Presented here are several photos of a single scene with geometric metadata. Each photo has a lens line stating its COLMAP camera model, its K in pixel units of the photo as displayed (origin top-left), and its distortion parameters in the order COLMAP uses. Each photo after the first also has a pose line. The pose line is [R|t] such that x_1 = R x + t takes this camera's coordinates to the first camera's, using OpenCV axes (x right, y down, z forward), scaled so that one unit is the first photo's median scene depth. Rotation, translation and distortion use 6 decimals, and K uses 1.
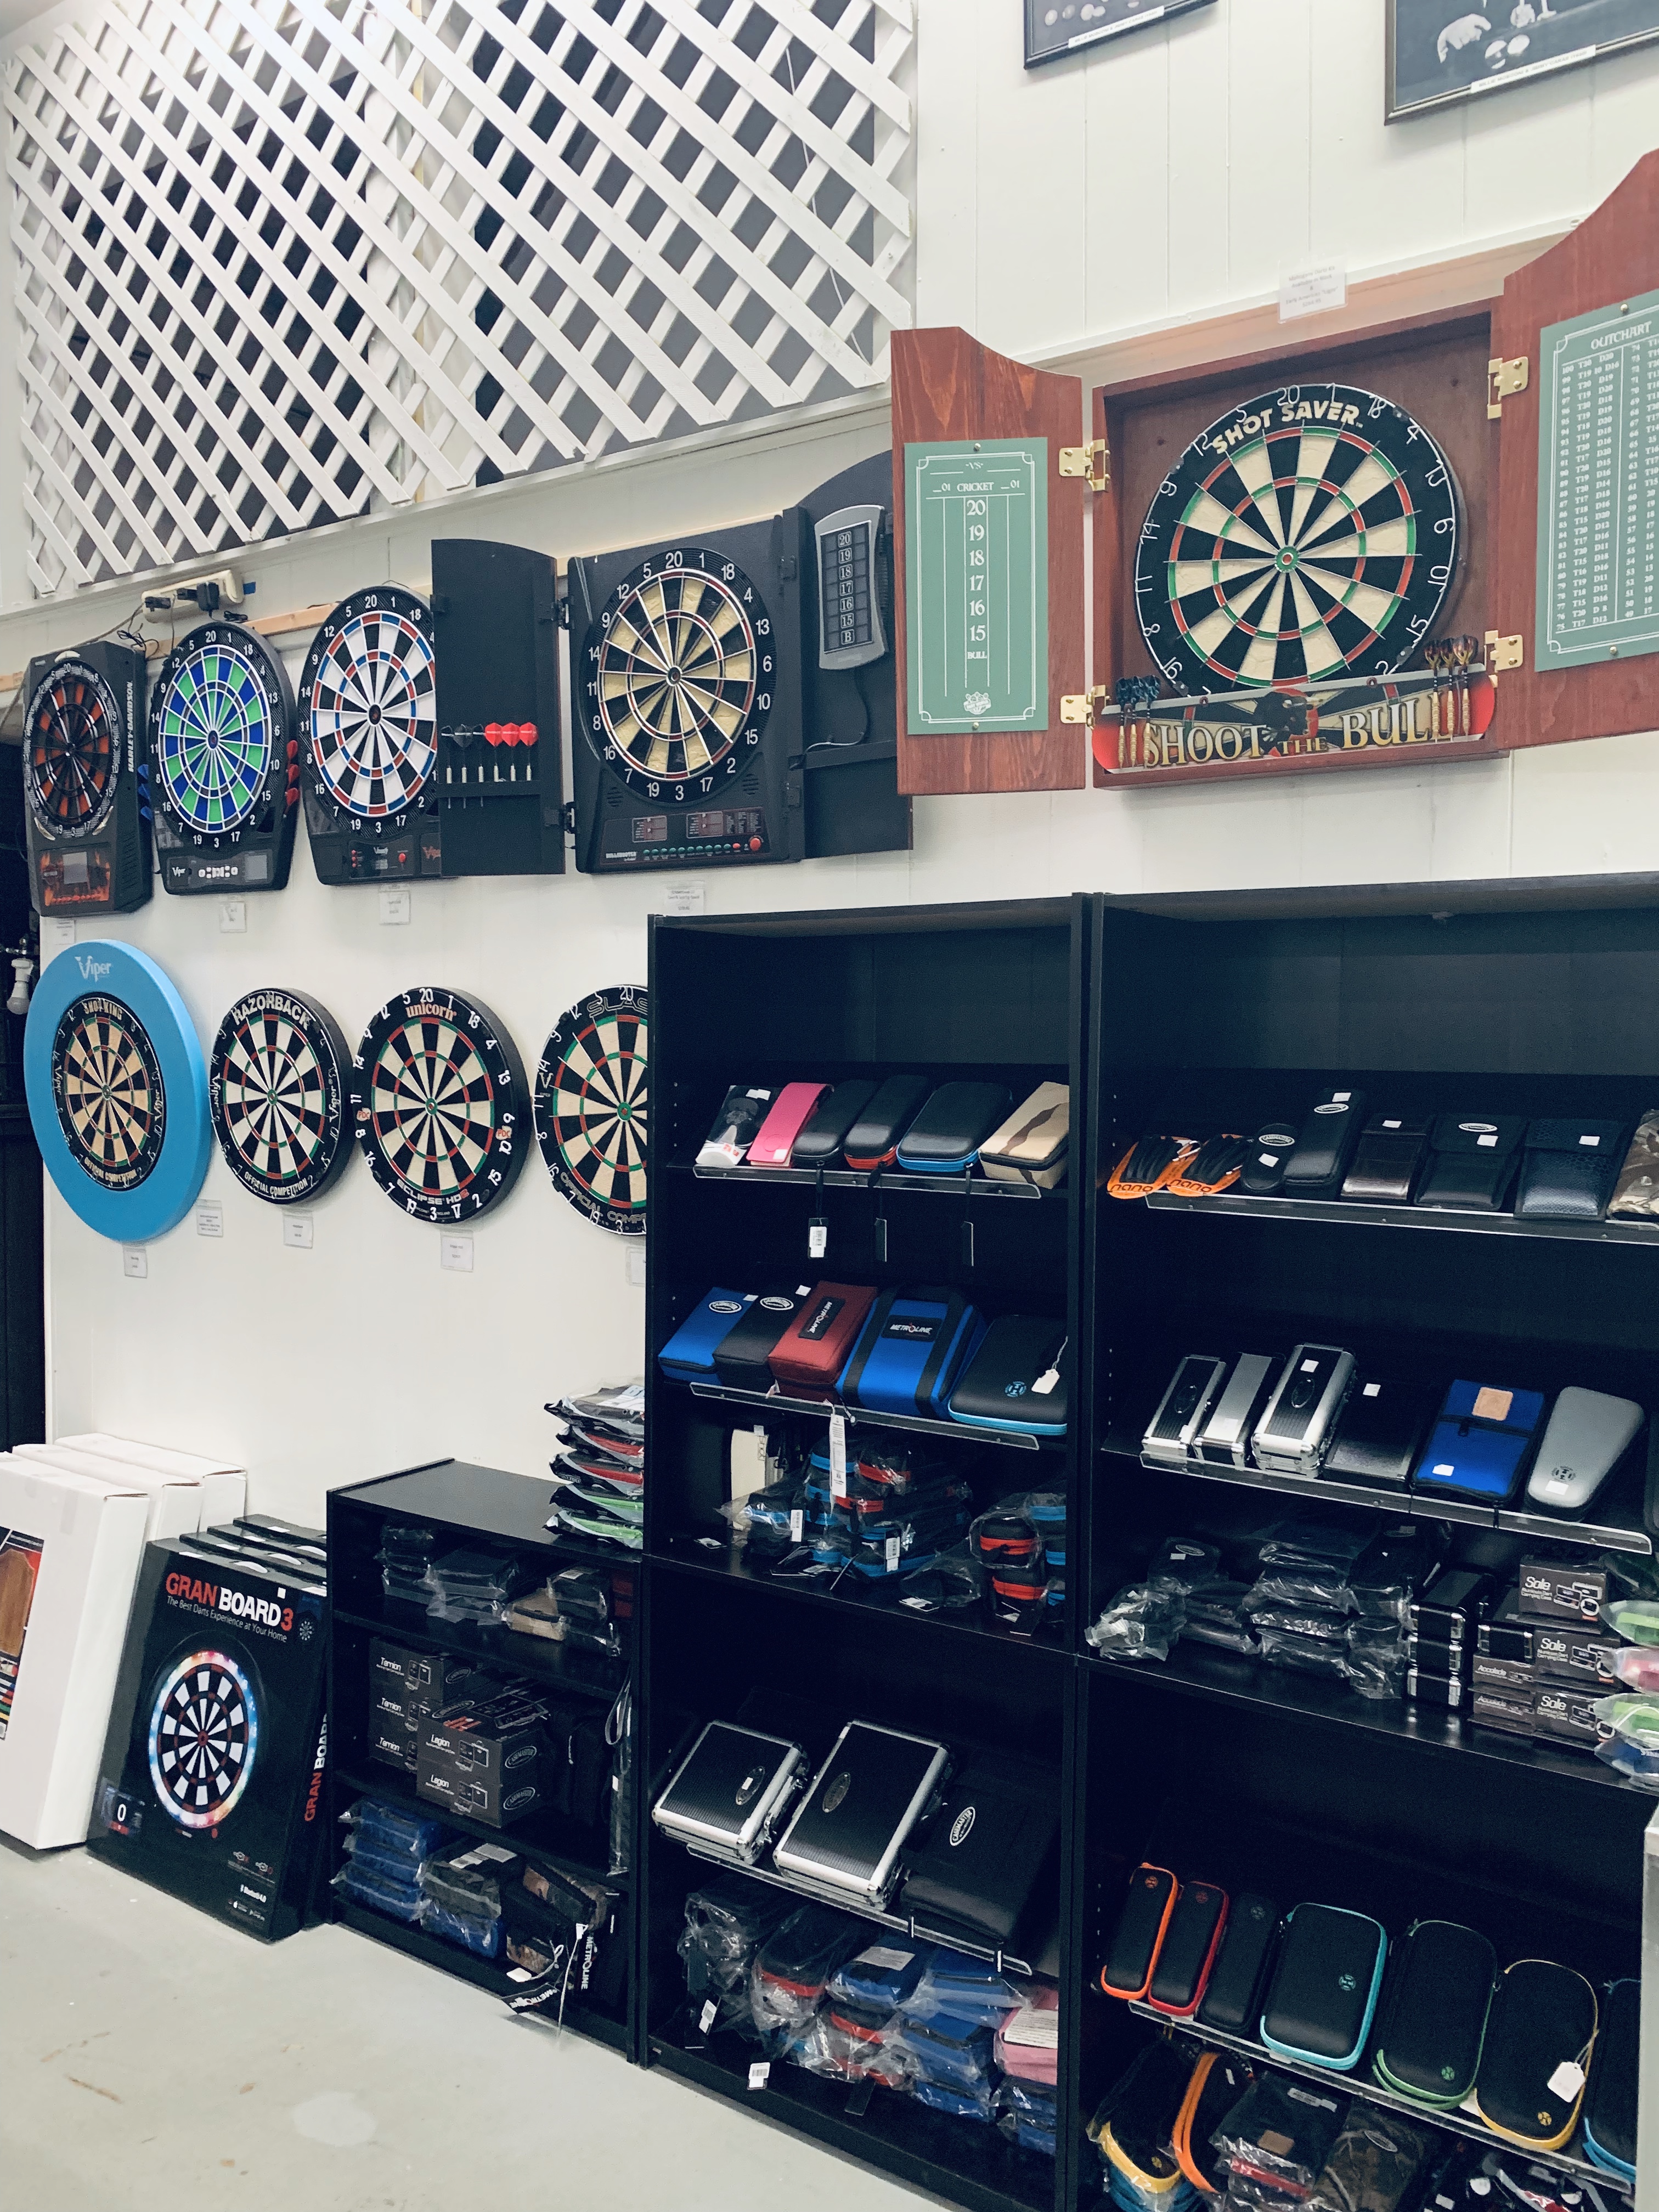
lens RADIAL K [[1712.3, 0, 843.7], [0, 1712.3, 1105.7], [0, 0, 1]] dist [0.026597, -0.026755]
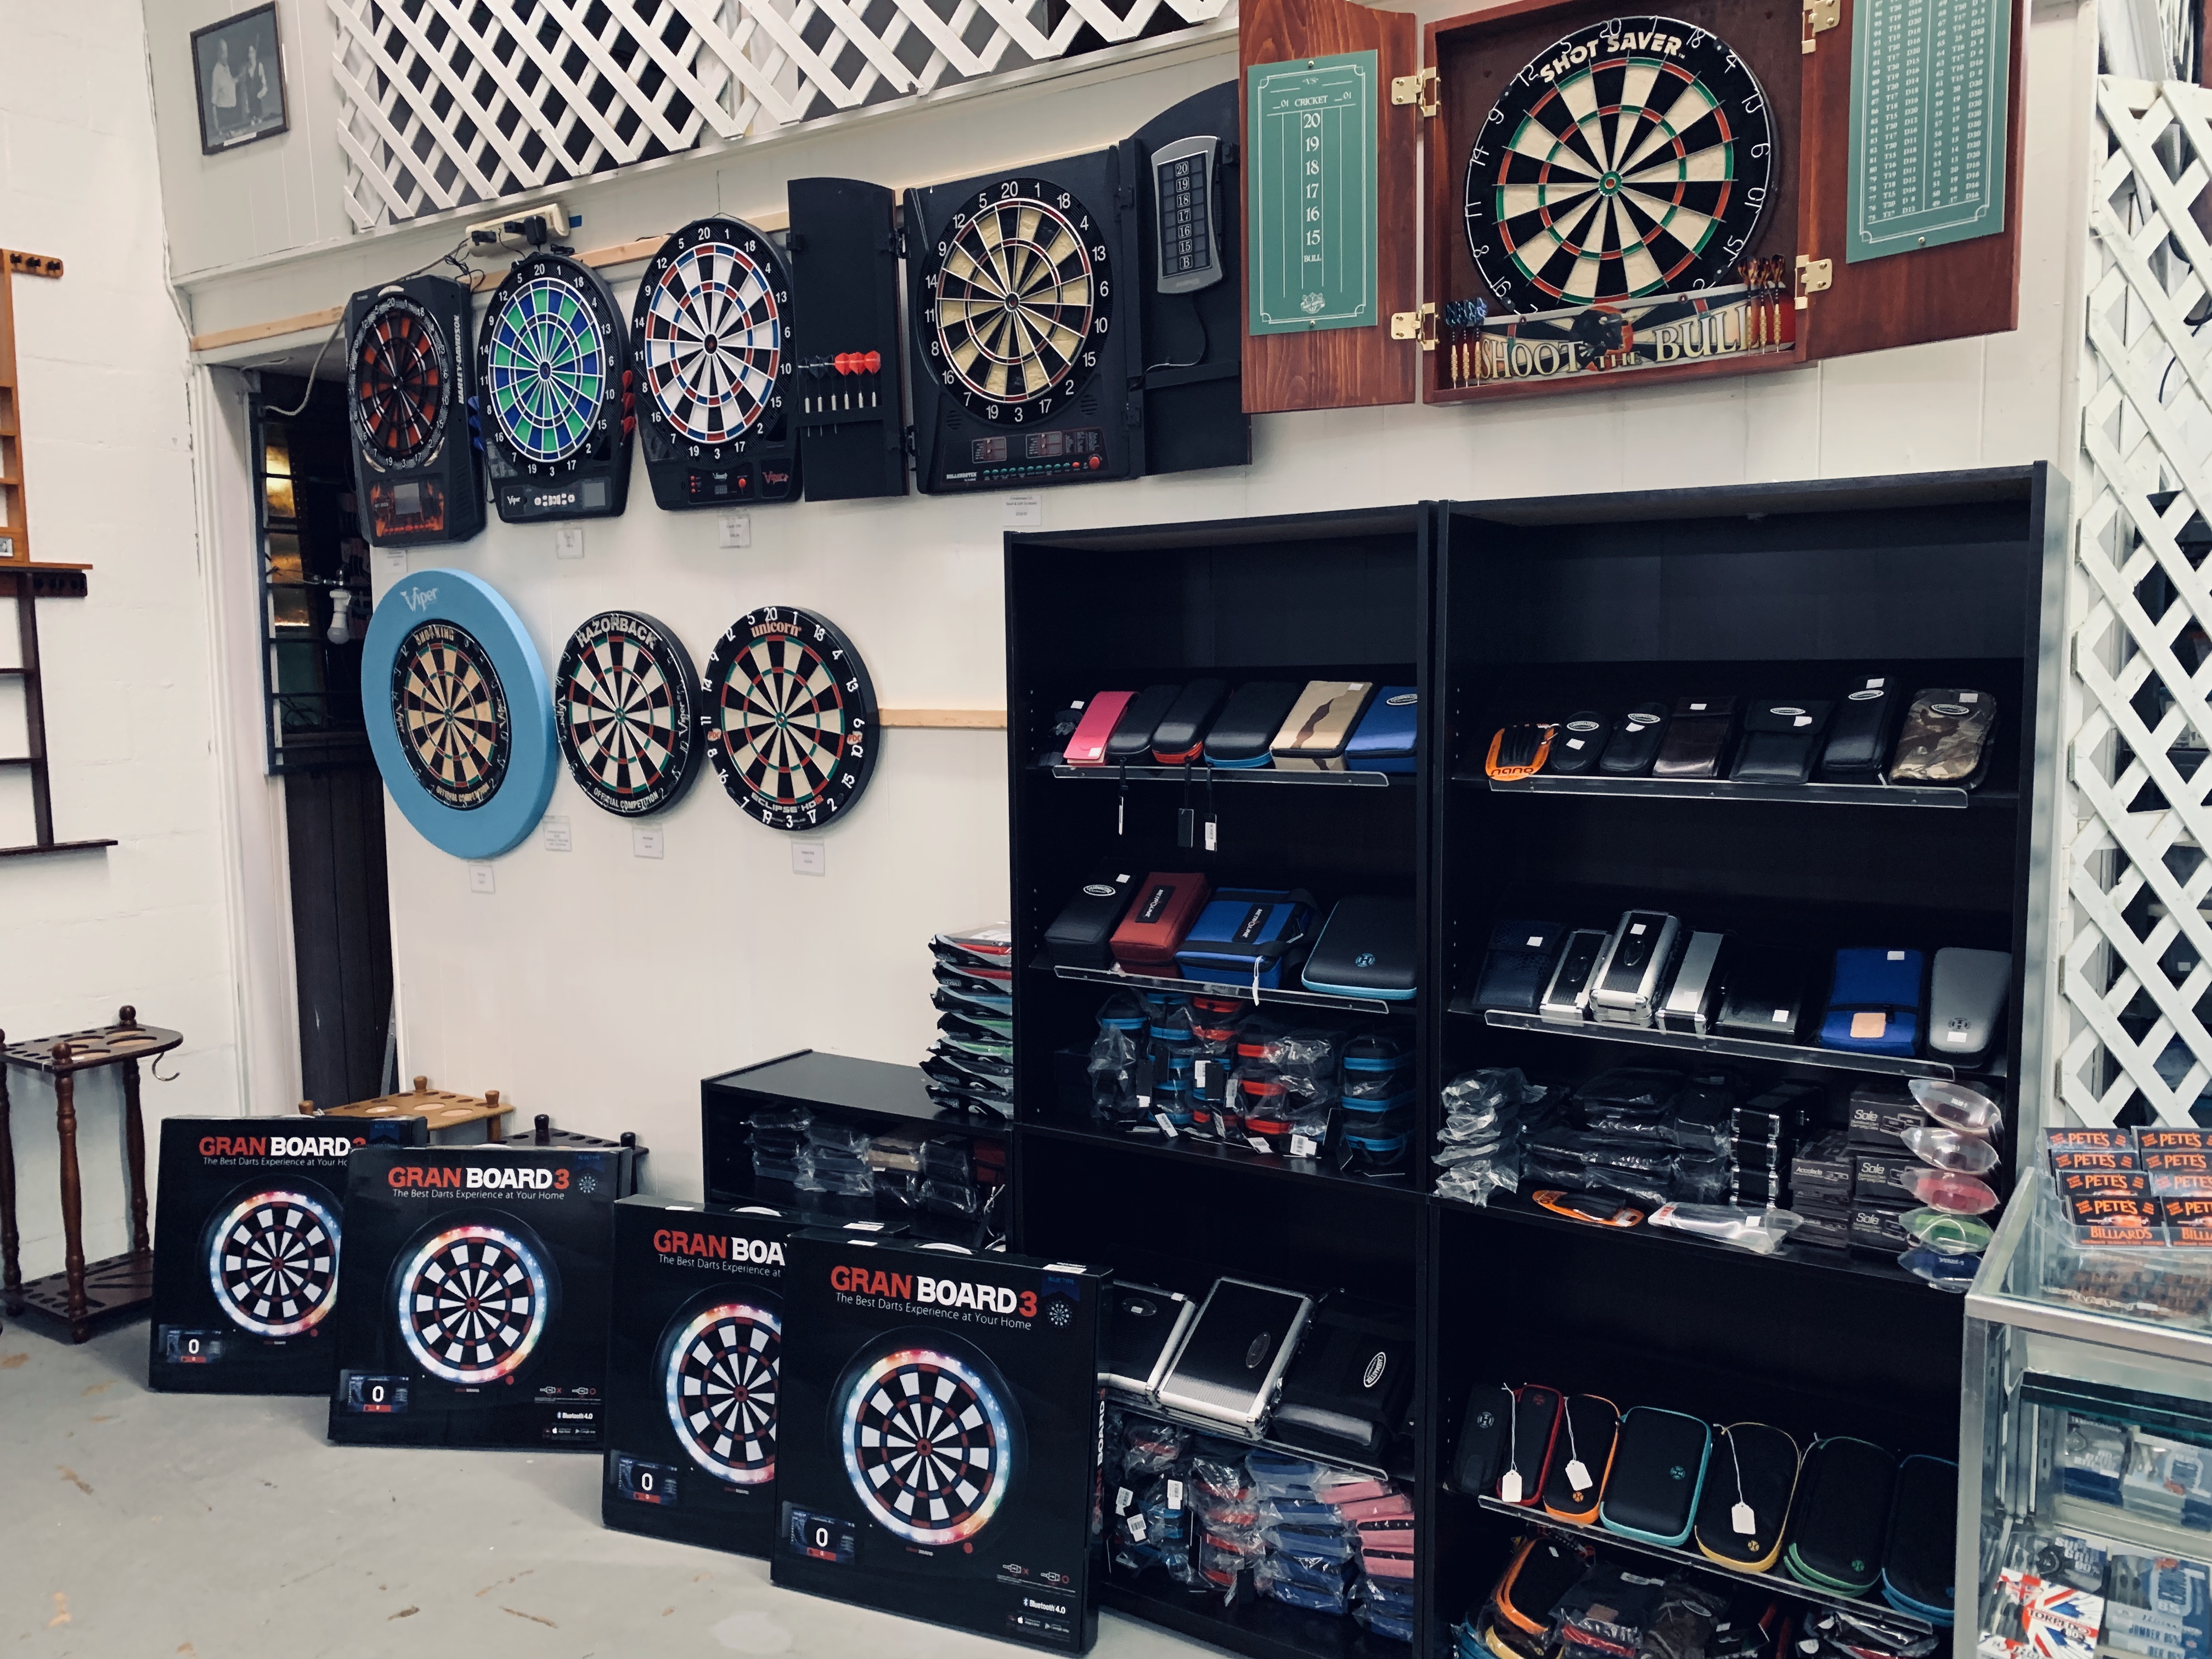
lens RADIAL K [[1712.3, 0, 1110.4], [0, 1712.3, 825.3], [0, 0, 1]] dist [0.026597, -0.026755]
pose [[0.999582, -0.022559, 0.018096, -0.071236], [0.021511, 0.998190, 0.056153, 0.012781], [-0.019330, -0.055740, 0.998258, -0.075732]]
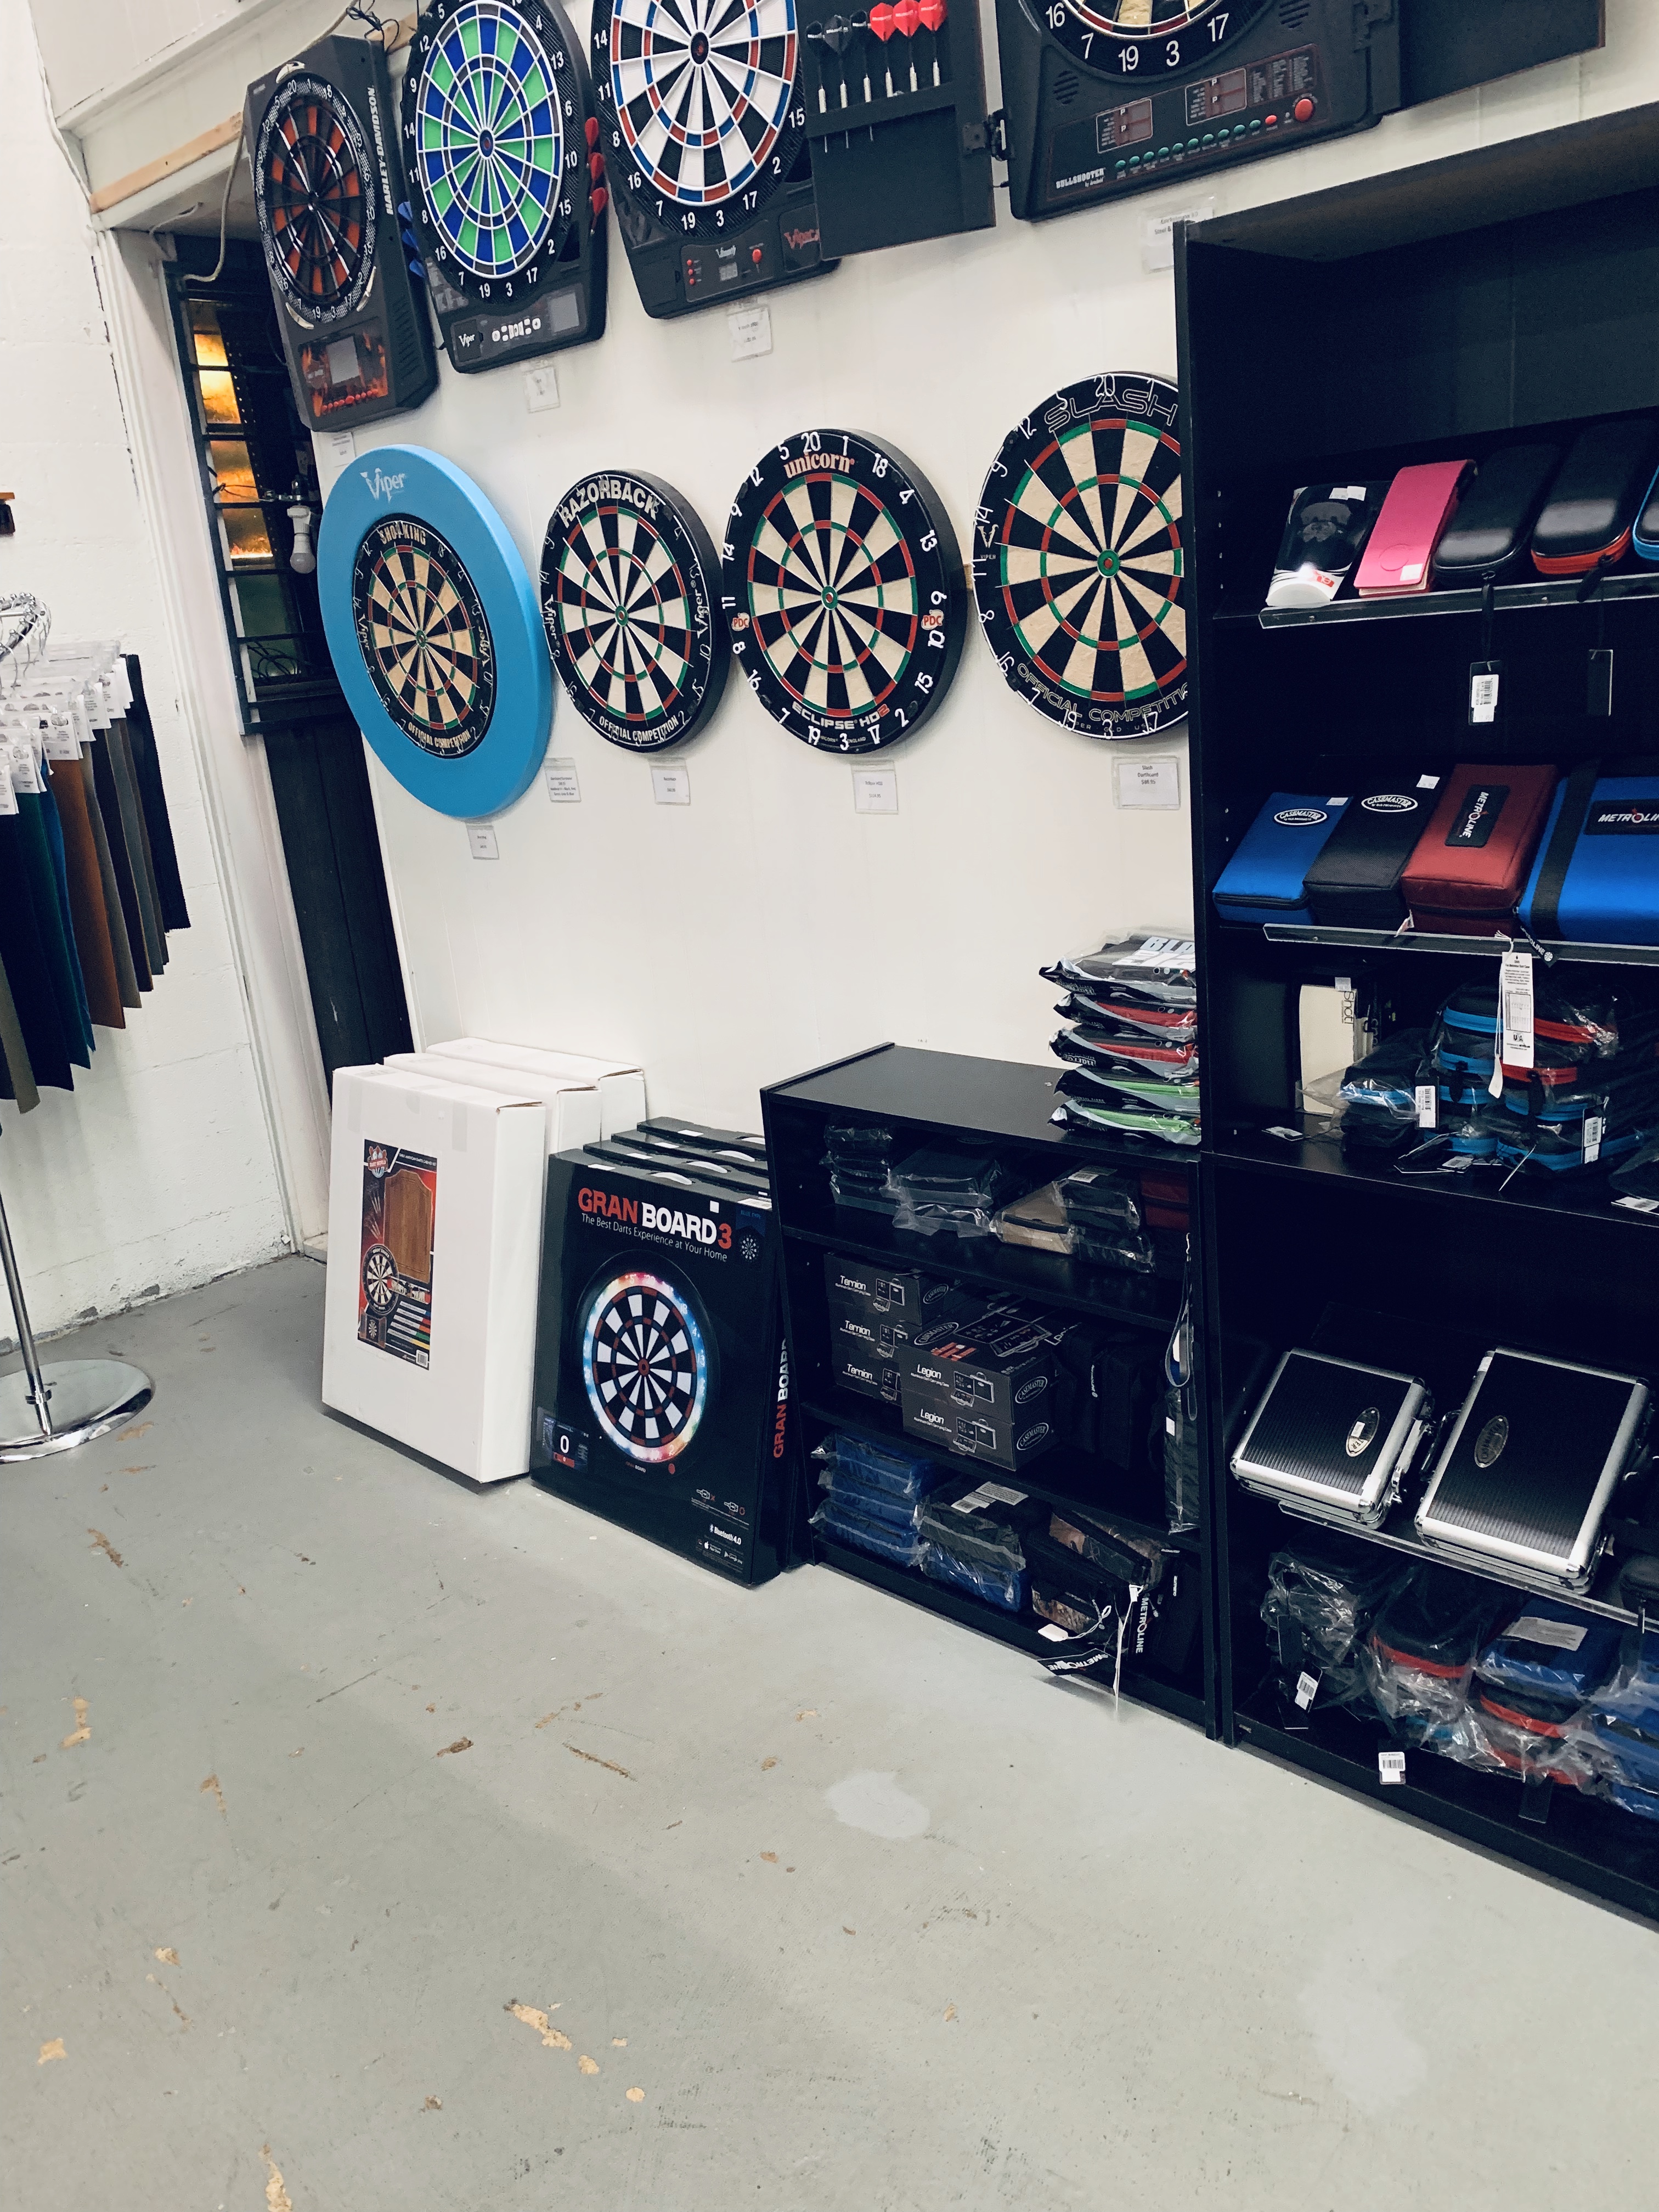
lens RADIAL K [[1712.3, 0, 819.3], [0, 1712.3, 1094.6], [0, 0, 1]] dist [0.026597, -0.026755]
pose [[0.982482, -0.053555, -0.178498, -0.147826], [0.094809, 0.968243, 0.231336, 0.046524], [0.160440, -0.244206, 0.956359, 0.258353]]
